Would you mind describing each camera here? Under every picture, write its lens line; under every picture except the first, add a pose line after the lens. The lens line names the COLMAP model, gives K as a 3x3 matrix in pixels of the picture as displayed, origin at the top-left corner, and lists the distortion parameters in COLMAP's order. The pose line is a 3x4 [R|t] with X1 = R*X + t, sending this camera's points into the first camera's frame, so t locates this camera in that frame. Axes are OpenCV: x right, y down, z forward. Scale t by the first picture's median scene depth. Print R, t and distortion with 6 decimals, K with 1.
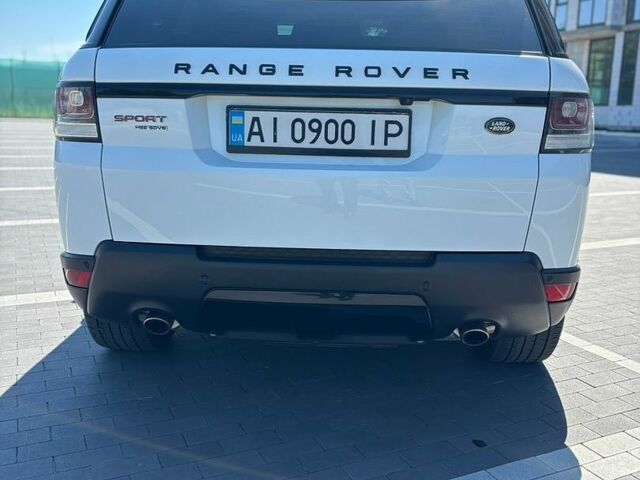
lens RADIAL K [[646.8, 0, 321.0], [0, 646.8, 237.0], [0, 0, 1]] dist [0.097799, -0.194751]
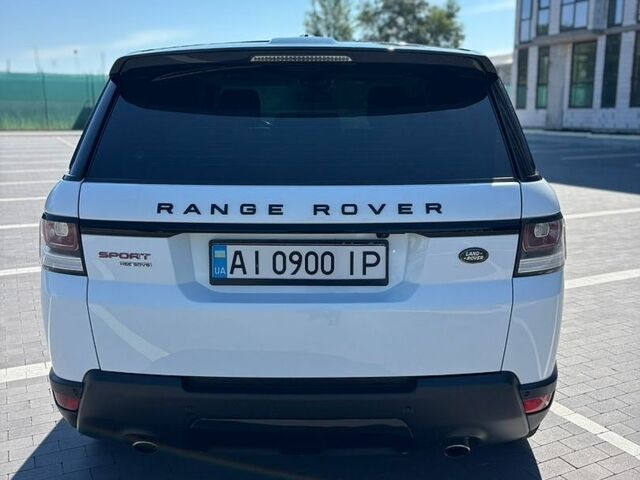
lens RADIAL K [[642.6, 0, 320.0], [0, 642.6, 240.0], [0, 0, 1]] dist [0.146923, -0.298257]
pose [[0.999579, -0.025499, 0.013816, 0.016384], [0.025484, 0.999674, 0.001272, -0.199390], [-0.013844, -0.000919, 0.999904, -0.025228]]
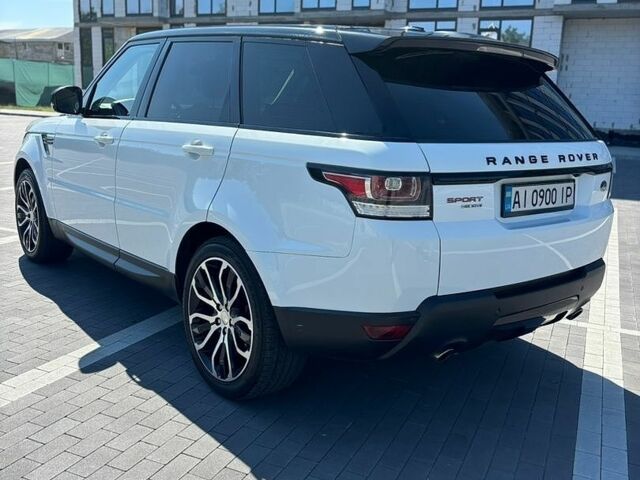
lens RADIAL K [[638.3, 0, 320.8], [0, 638.3, 214.5], [0, 0, 1]] dist [0.000275, -0.000115]
pose [[0.760259, -0.103633, 0.641300, -1.311157], [0.098713, 0.994159, 0.043631, -0.235952], [-0.642076, 0.030134, 0.766048, 0.215501]]
